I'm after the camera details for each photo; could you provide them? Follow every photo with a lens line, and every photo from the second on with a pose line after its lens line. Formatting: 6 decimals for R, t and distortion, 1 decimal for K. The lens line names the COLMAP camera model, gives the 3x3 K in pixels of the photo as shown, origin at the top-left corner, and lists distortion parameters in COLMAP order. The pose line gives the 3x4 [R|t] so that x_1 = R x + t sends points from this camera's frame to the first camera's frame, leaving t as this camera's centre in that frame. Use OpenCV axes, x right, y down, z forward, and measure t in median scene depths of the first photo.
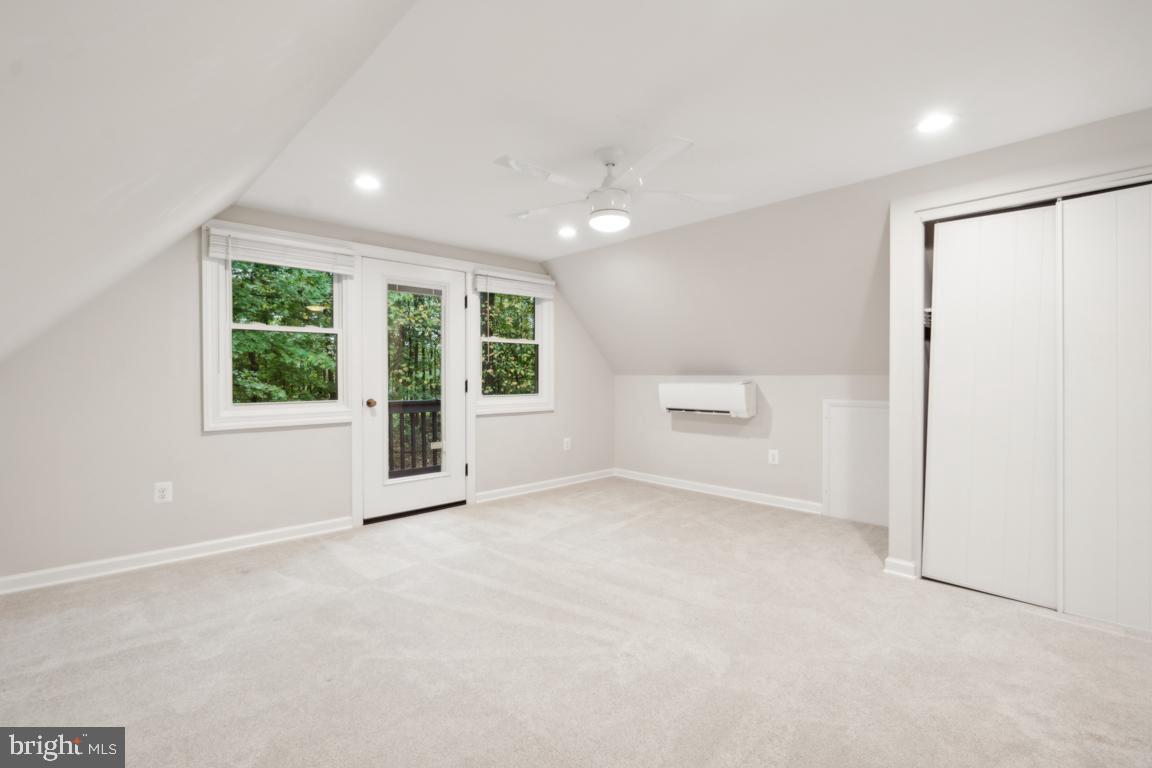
lens RADIAL K [[535.4, 0, 581.4], [0, 535.4, 384.0], [0, 0, 1]] dist [0.003827, 0.001314]
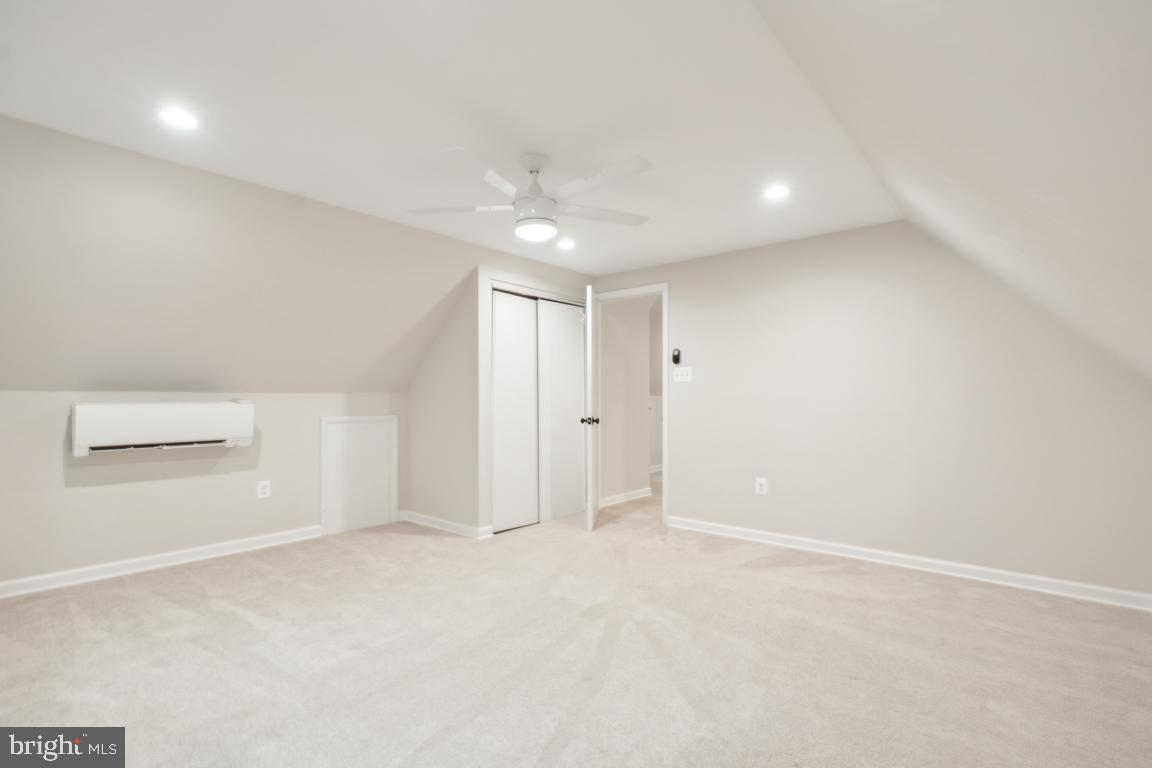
lens RADIAL K [[535.4, 0, 577.0], [0, 535.4, 387.5], [0, 0, 1]] dist [0.003827, 0.001314]
pose [[-0.099844, 0.016232, 0.994871, -0.579414], [0.013994, 0.999791, -0.014908, -0.004903], [-0.994905, 0.012433, -0.100051, 0.647103]]
